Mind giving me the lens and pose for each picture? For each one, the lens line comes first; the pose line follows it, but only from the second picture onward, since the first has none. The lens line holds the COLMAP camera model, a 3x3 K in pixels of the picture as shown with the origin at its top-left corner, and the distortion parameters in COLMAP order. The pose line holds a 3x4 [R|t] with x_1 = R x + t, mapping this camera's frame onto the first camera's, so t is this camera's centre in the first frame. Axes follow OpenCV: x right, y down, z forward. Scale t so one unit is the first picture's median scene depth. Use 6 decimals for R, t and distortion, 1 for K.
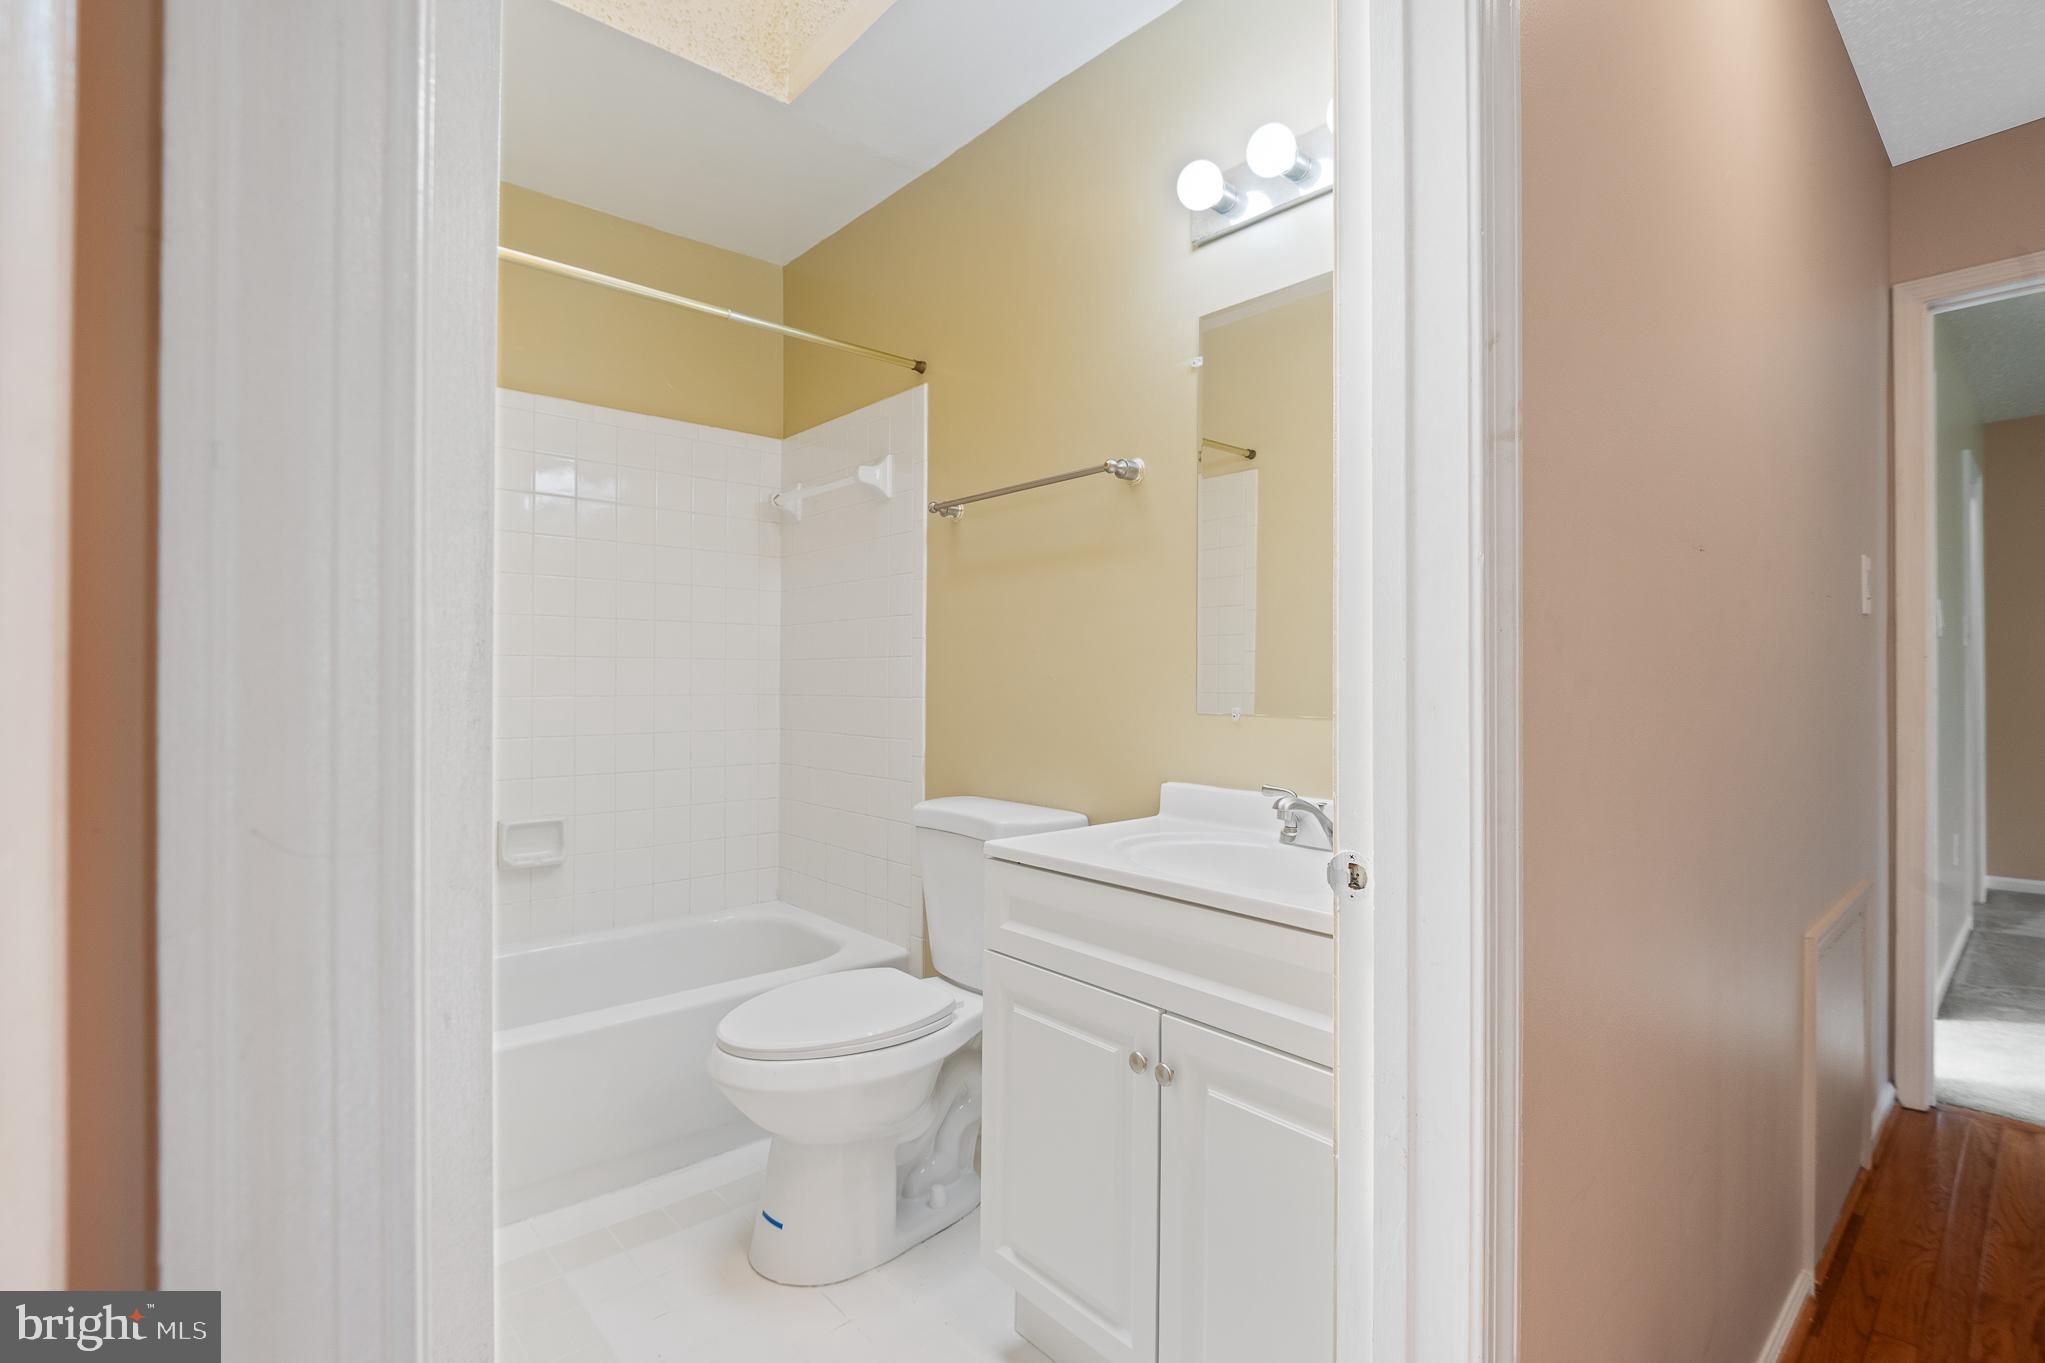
lens RADIAL K [[944.3, 0, 1020.3], [0, 944.3, 678.6], [0, 0, 1]] dist [-0.004062, -0.000684]
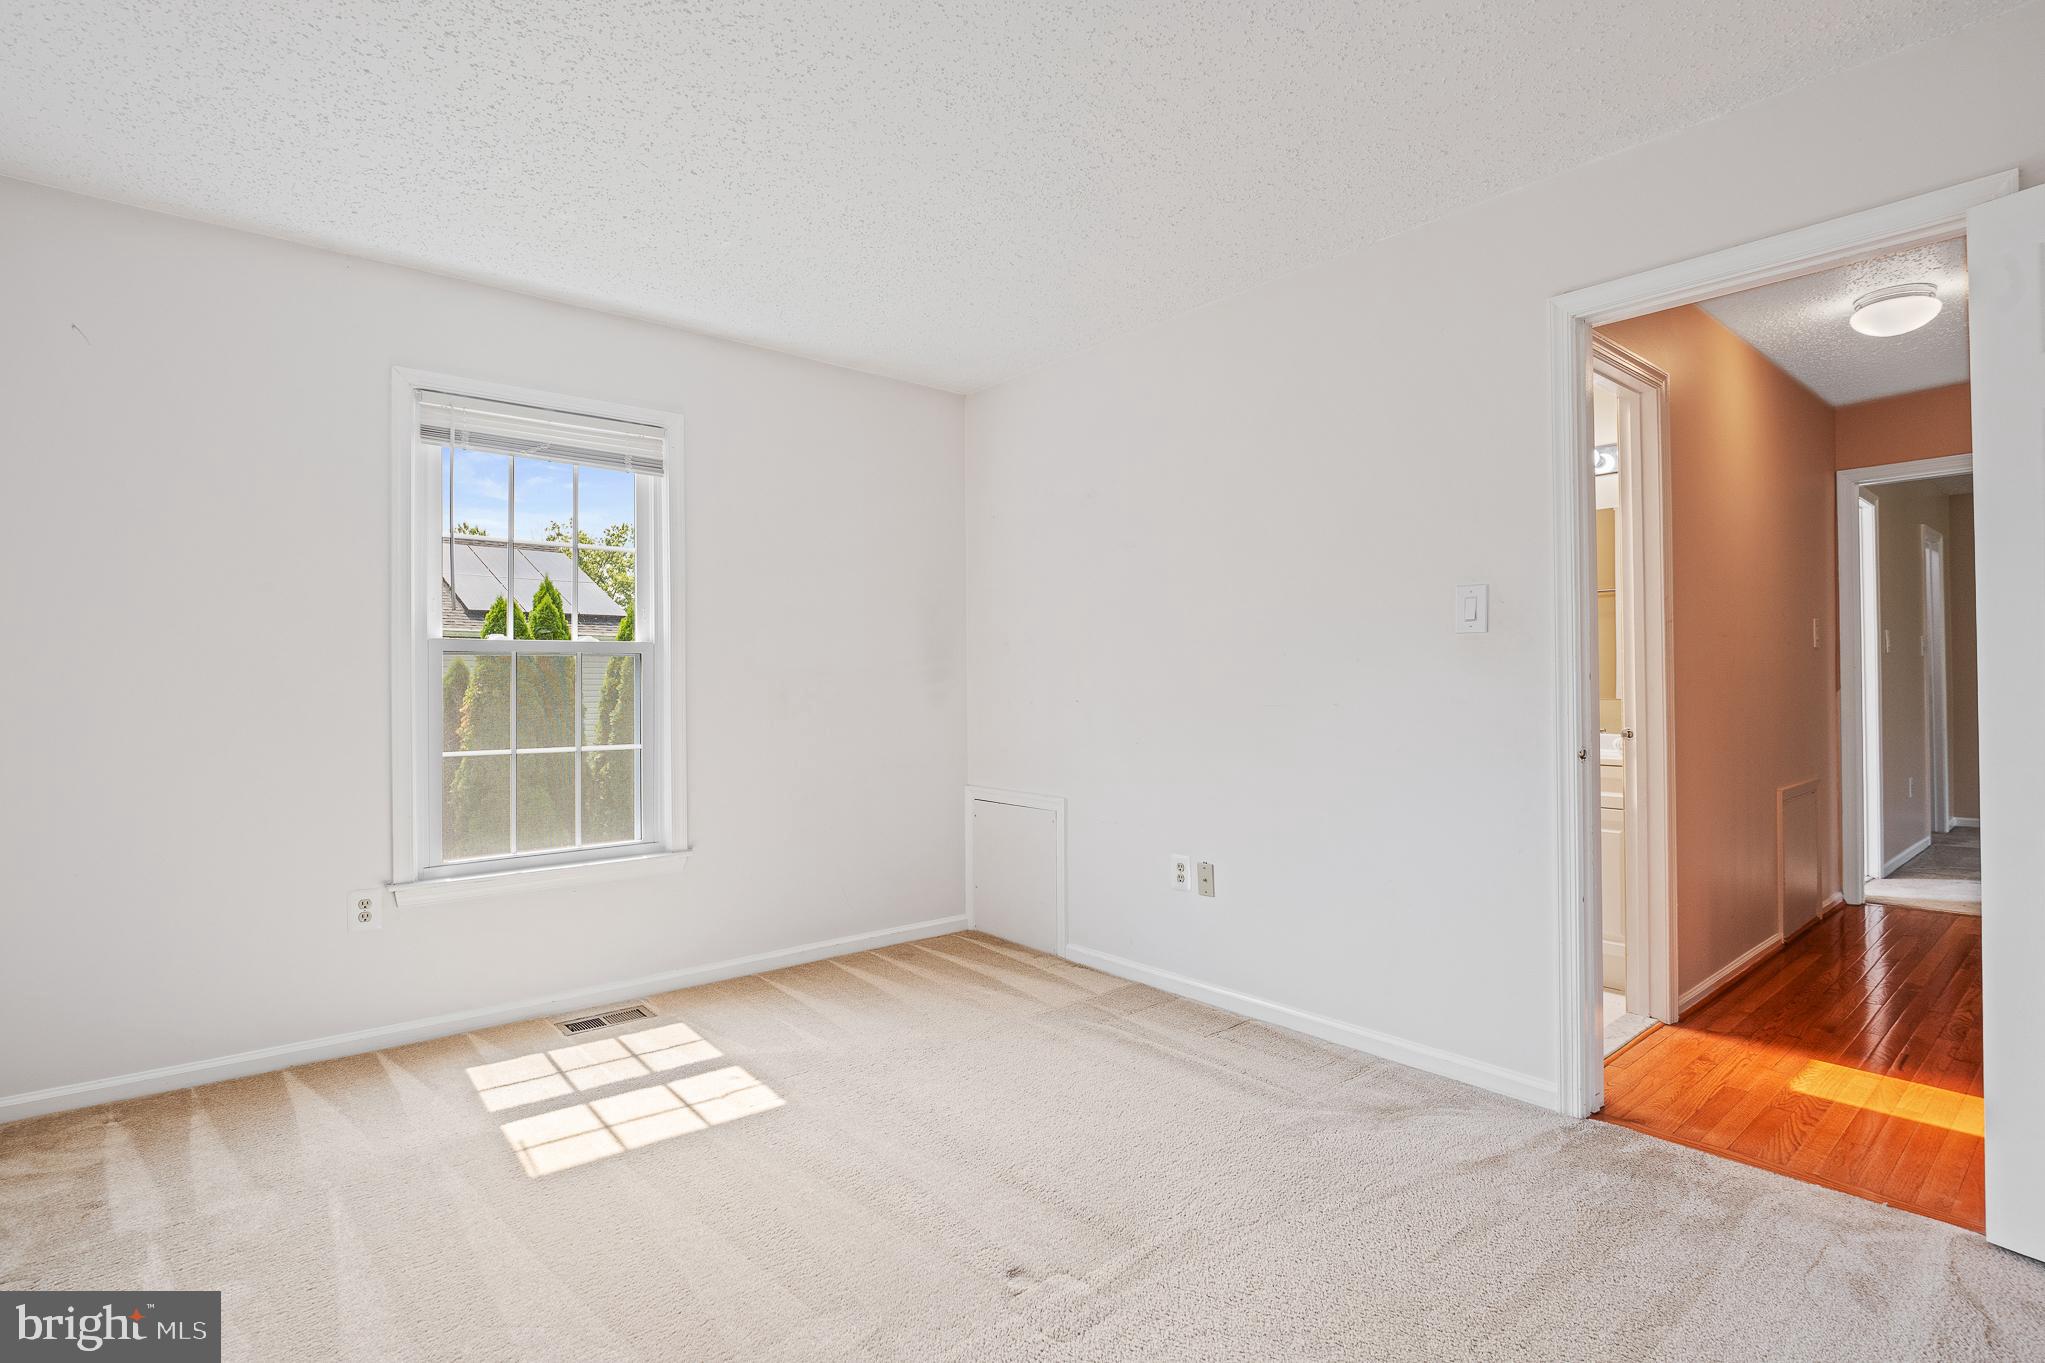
lens RADIAL K [[999.5, 0, 1025.3], [0, 999.5, 678.8], [0, 0, 1]] dist [-0.009803, -0.001485]
pose [[0.999804, -0.008420, -0.017936, -0.735637], [0.008356, 0.999958, -0.003638, -0.007502], [0.017966, 0.003488, 0.999833, -1.119133]]
